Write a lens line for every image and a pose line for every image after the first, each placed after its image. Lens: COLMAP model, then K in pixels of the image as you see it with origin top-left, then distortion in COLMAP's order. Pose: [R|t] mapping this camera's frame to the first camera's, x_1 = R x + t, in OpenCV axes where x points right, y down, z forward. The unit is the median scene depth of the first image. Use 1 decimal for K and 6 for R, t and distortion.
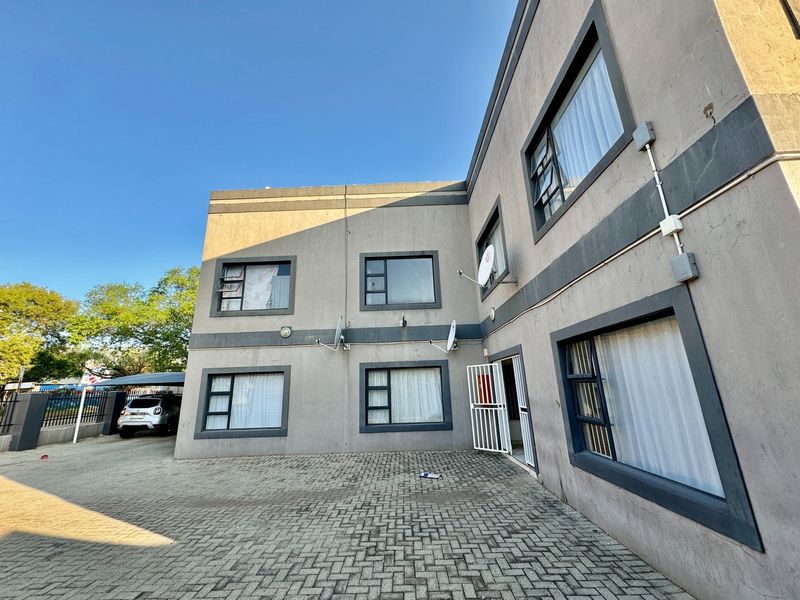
lens RADIAL K [[319.0, 0, 400.6], [0, 319.0, 299.5], [0, 0, 1]] dist [-0.001167, 0.000121]
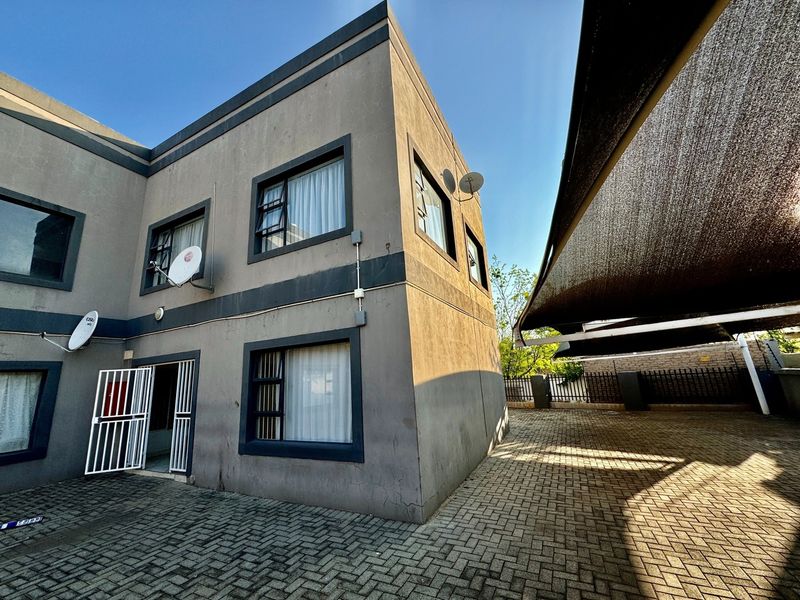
lens RADIAL K [[319.0, 0, 400.6], [0, 319.0, 299.5], [0, 0, 1]] dist [-0.001167, 0.000121]
pose [[0.441970, 0.213879, 0.871159, -0.354599], [-0.192476, 0.971151, -0.140778, 0.005574], [-0.876137, -0.105458, 0.470386, -0.032926]]
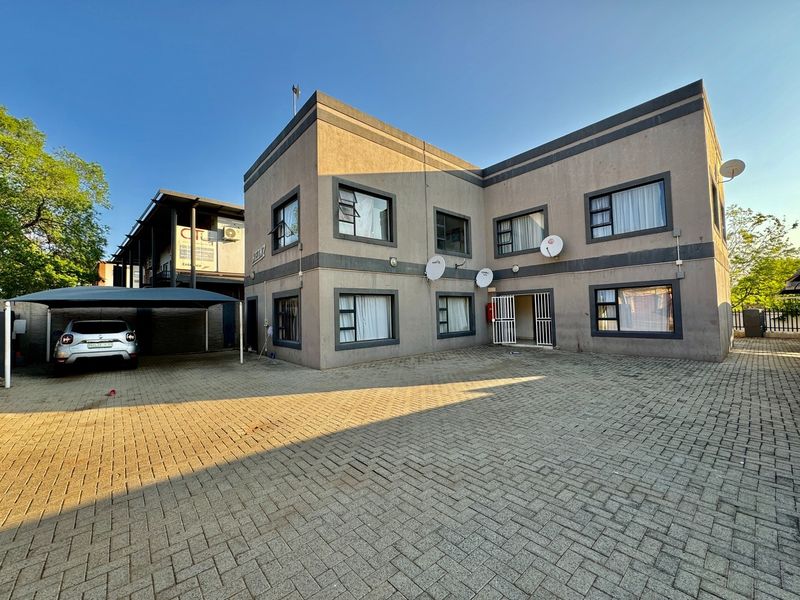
lens RADIAL K [[319.0, 0, 400.6], [0, 319.0, 299.5], [0, 0, 1]] dist [-0.001167, 0.000121]
pose [[0.739598, 0.041553, 0.671765, -2.297046], [-0.177158, 0.974915, 0.134743, 0.148940], [-0.649315, -0.218664, 0.728406, 0.183320]]
